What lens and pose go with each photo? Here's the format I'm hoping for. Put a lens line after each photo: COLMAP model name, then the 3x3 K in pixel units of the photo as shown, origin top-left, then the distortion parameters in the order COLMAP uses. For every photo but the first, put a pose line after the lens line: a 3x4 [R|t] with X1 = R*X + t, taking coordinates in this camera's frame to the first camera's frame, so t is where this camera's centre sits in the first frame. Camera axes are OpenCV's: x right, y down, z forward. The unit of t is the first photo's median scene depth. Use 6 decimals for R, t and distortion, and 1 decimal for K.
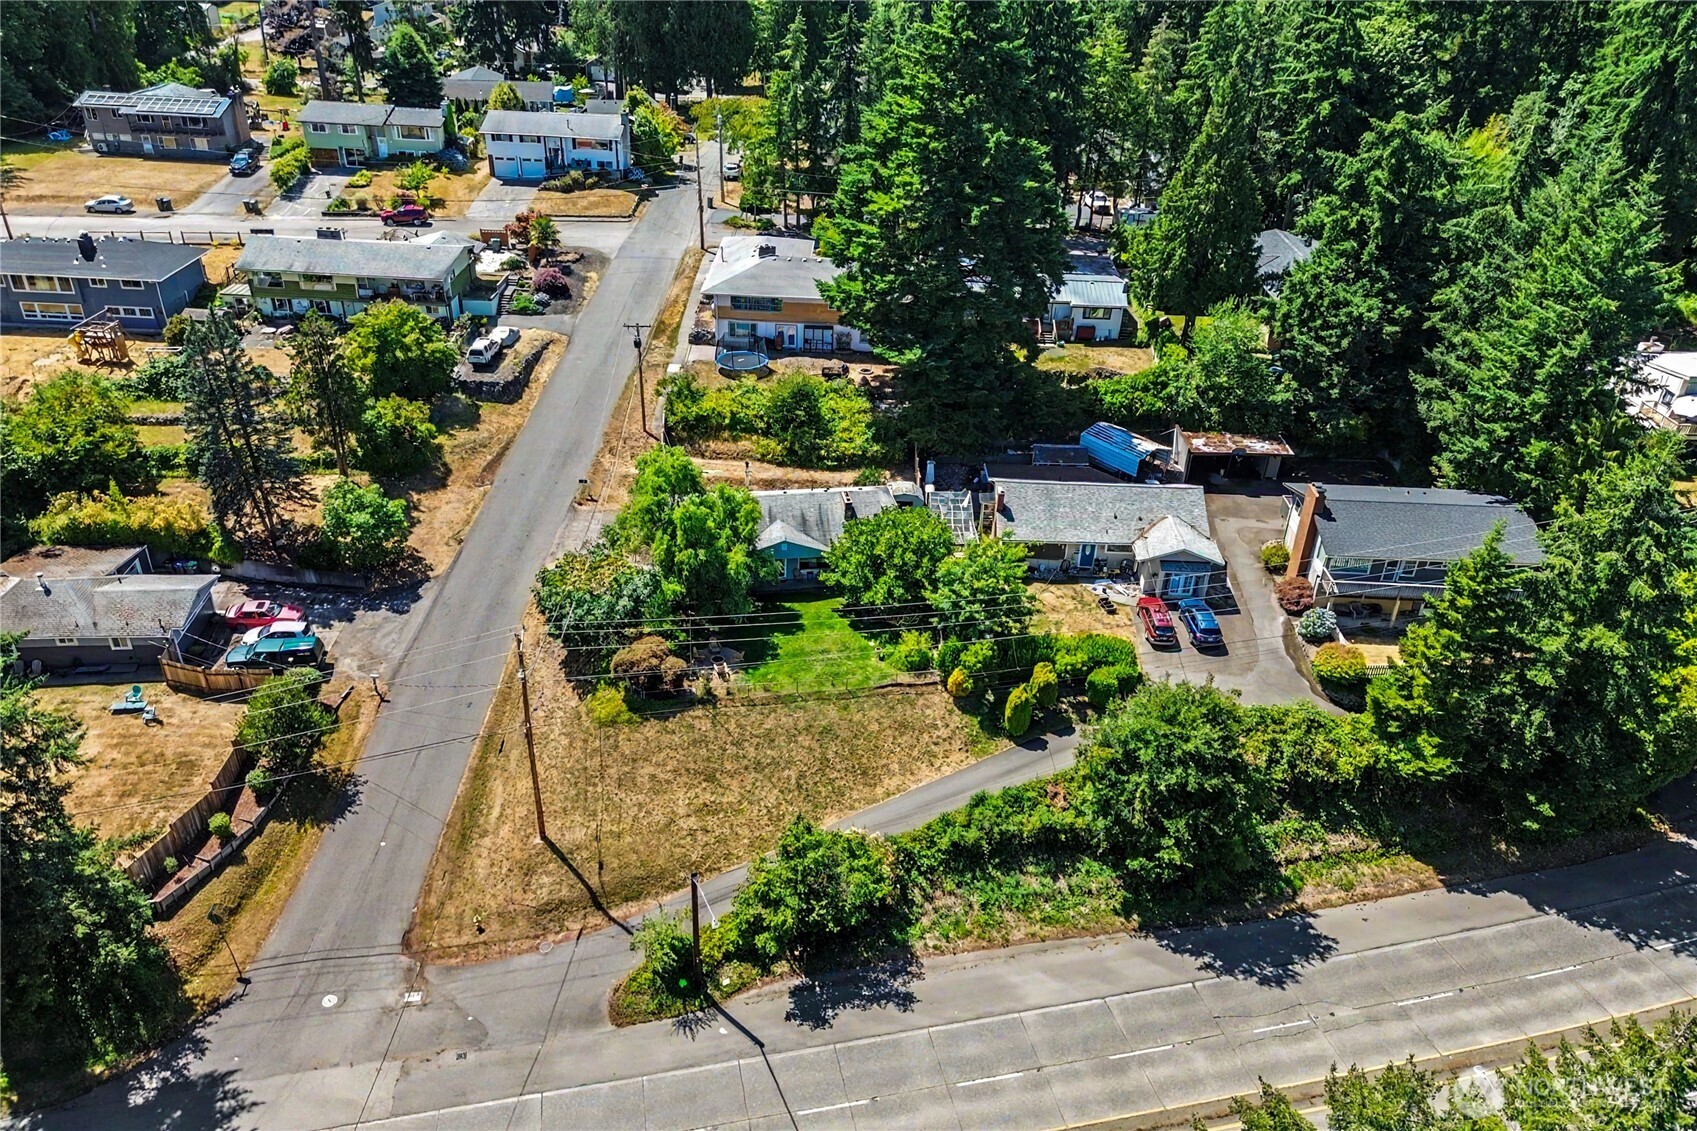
lens RADIAL K [[1187.8, 0, 850.7], [0, 1187.8, 520.3], [0, 0, 1]] dist [0.082231, -0.078629]
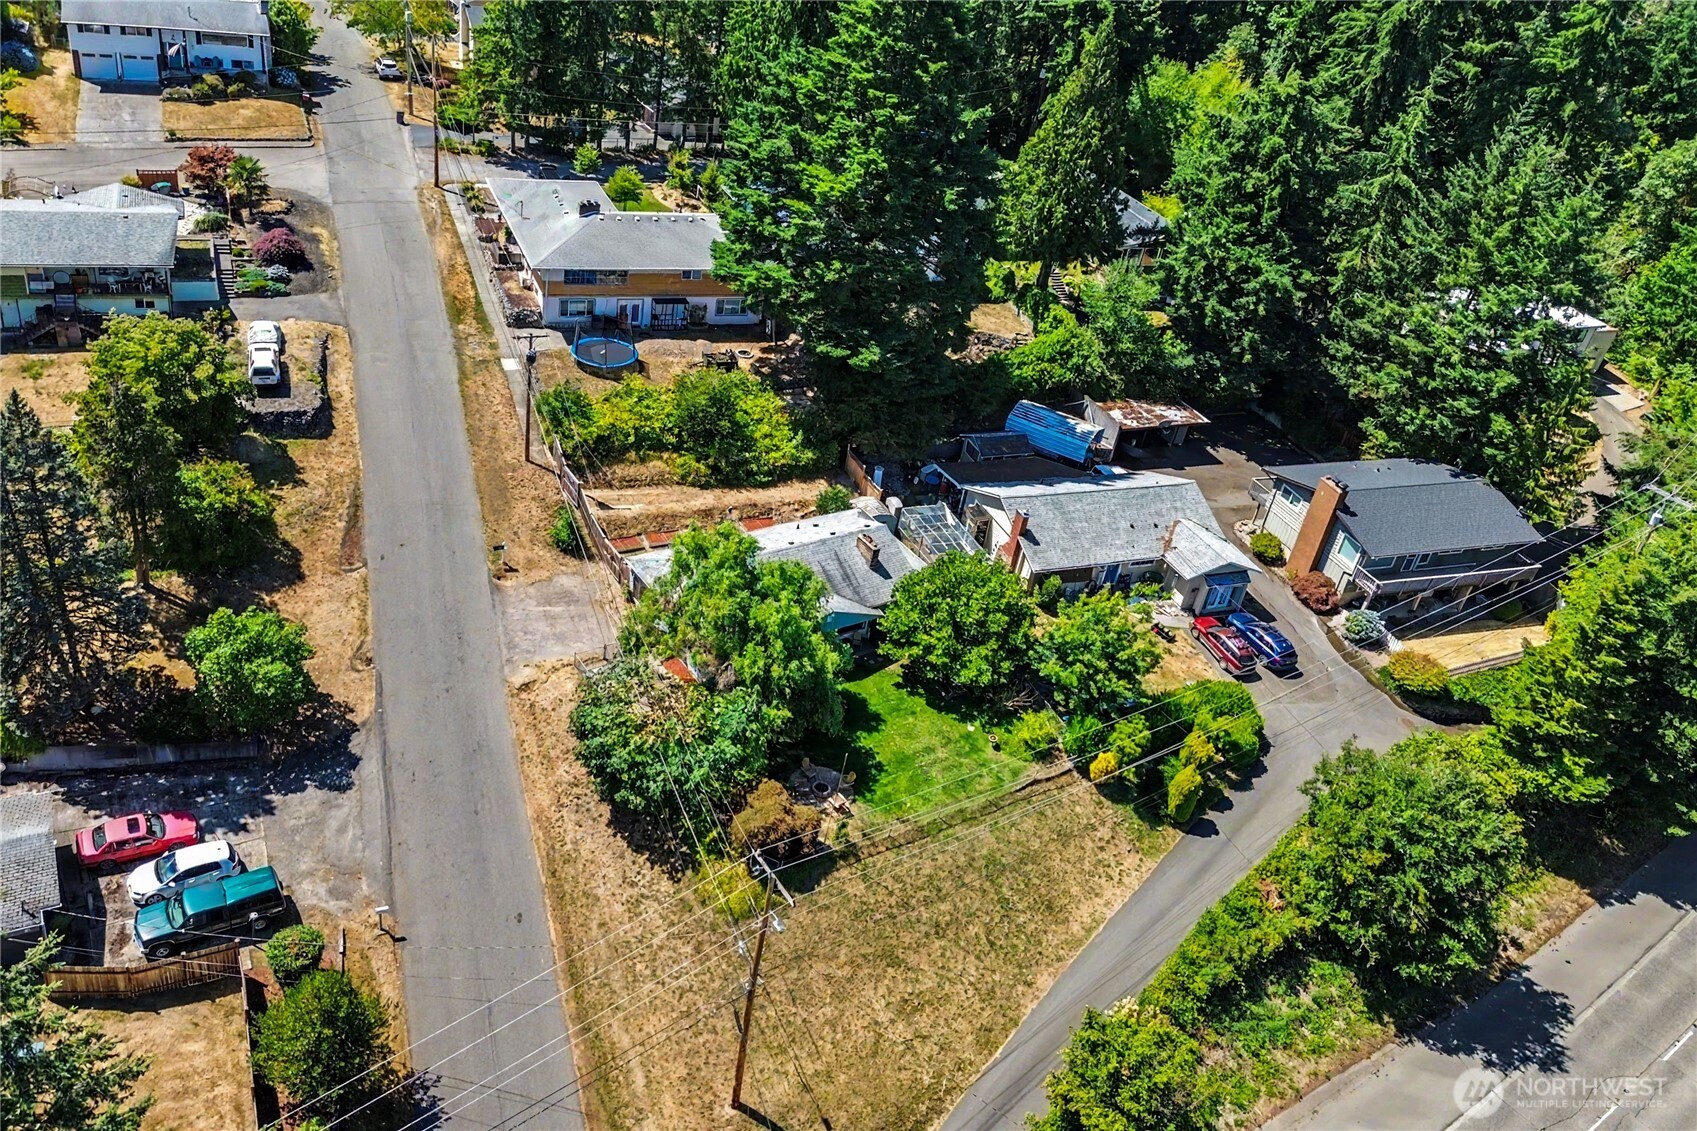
lens RADIAL K [[1238.6, 0, 772.5], [0, 1238.6, 404.9], [0, 0, 1]] dist [0.095536, -0.092498]
pose [[0.926872, -0.086542, 0.365266, -0.399456], [0.076990, 0.996202, 0.040664, -0.165224], [-0.367398, -0.009568, 0.930015, 0.217143]]
